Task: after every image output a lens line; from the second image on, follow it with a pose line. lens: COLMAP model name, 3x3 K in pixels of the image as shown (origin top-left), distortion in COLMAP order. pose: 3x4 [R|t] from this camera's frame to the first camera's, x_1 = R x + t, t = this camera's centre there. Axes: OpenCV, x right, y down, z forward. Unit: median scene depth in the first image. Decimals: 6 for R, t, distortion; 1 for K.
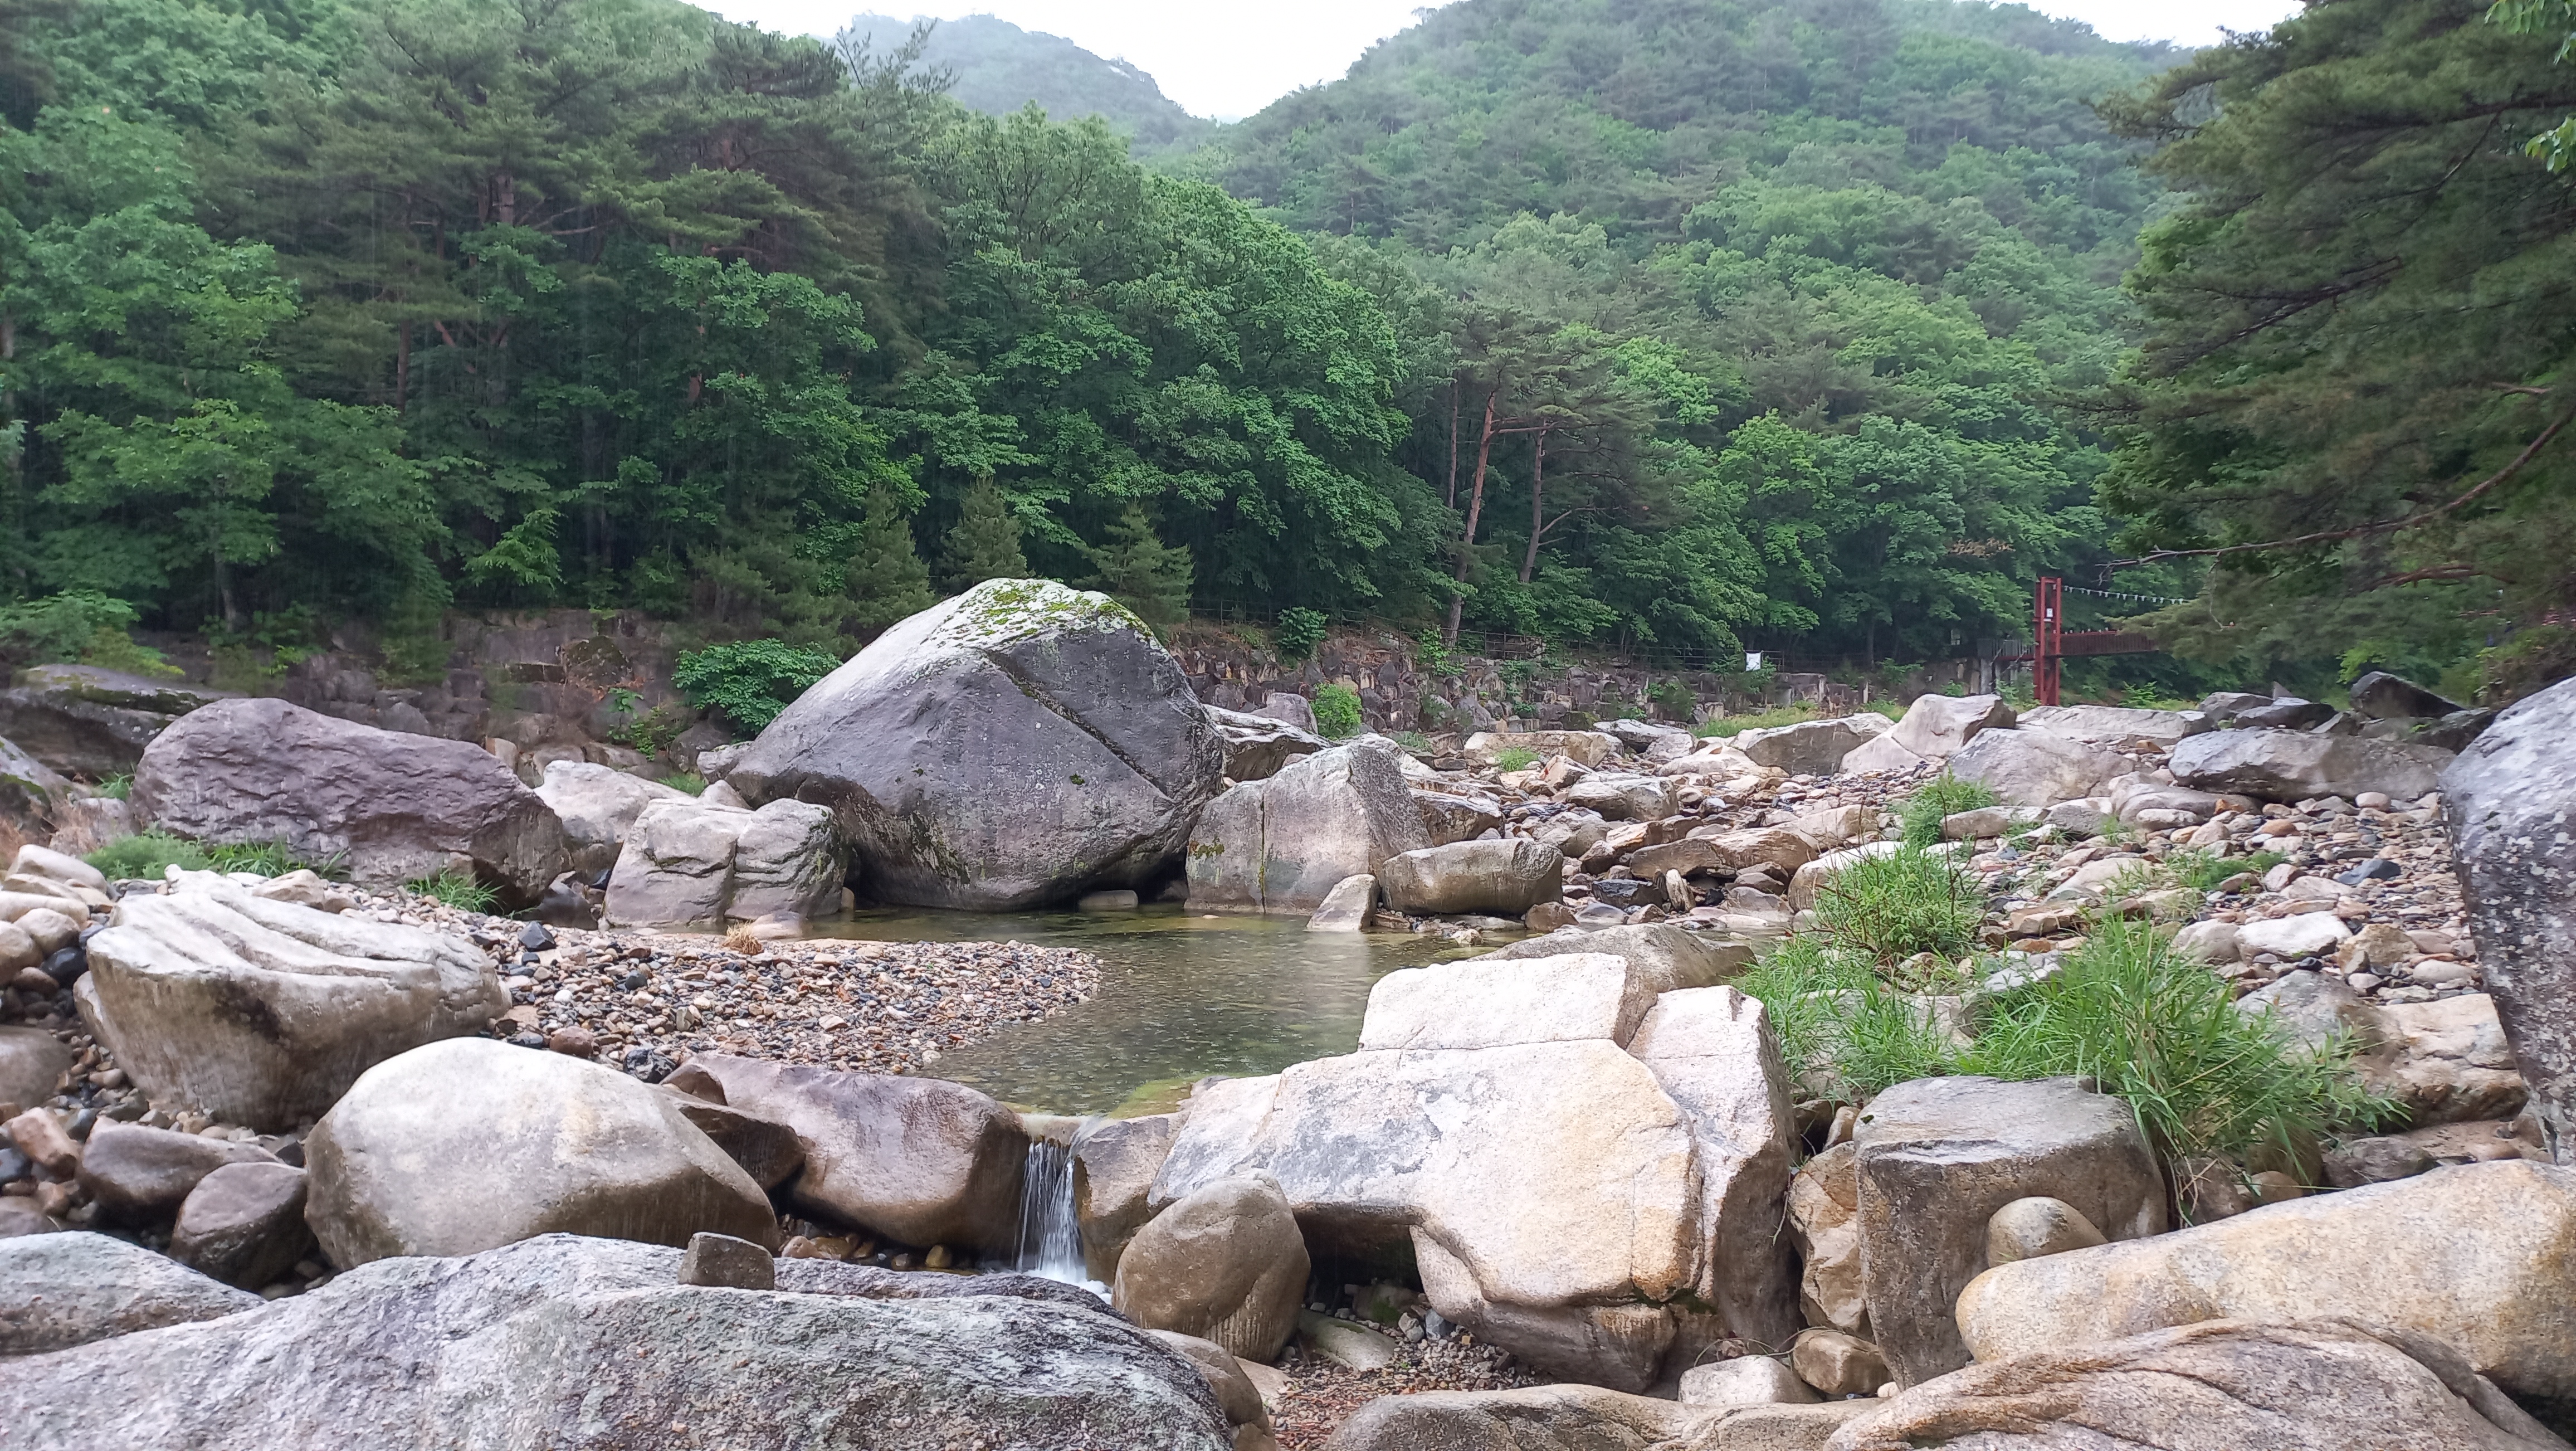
lens RADIAL K [[1824.8, 0, 1288.0], [0, 1824.8, 725.5], [0, 0, 1]] dist [0.107628, -0.149910]
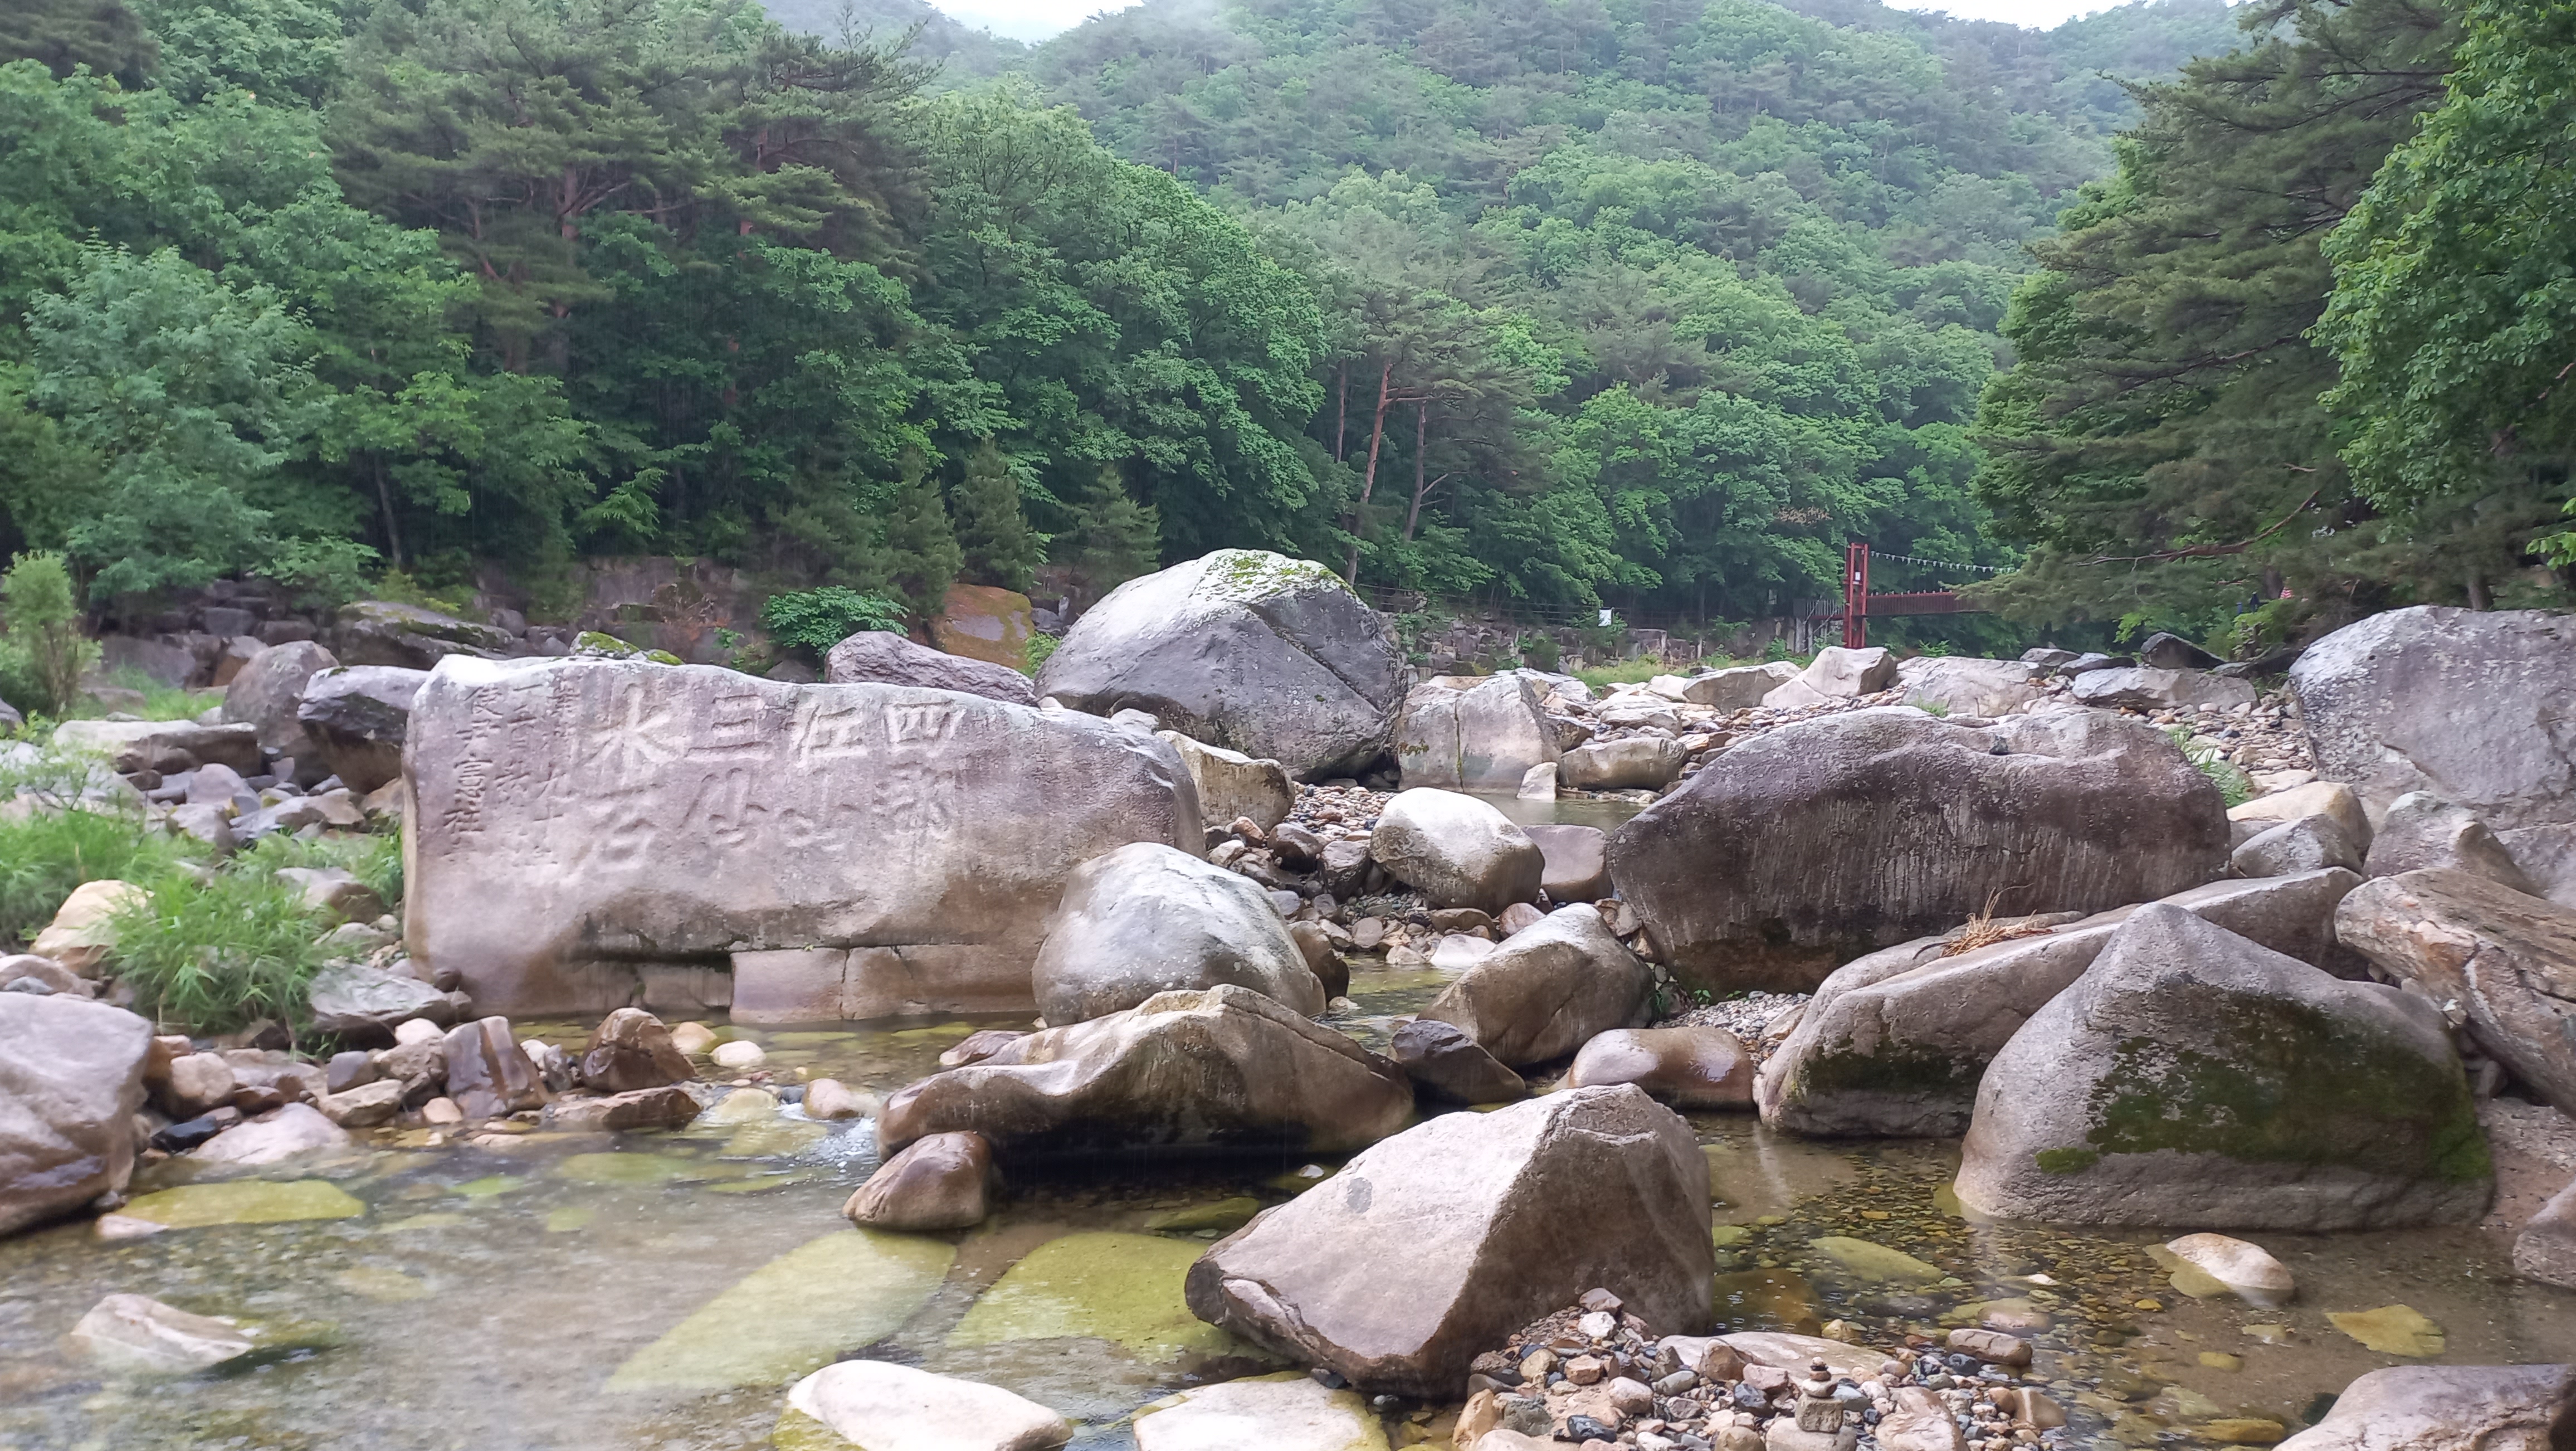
lens RADIAL K [[1948.0, 0, 1288.0], [0, 1948.0, 725.5], [0, 0, 1]] dist [0.109392, -0.188478]
pose [[0.991075, 0.006583, 0.133140, -0.166451], [-0.009708, 0.999692, 0.022835, 0.008353], [-0.132949, -0.023923, 0.990834, -0.228385]]
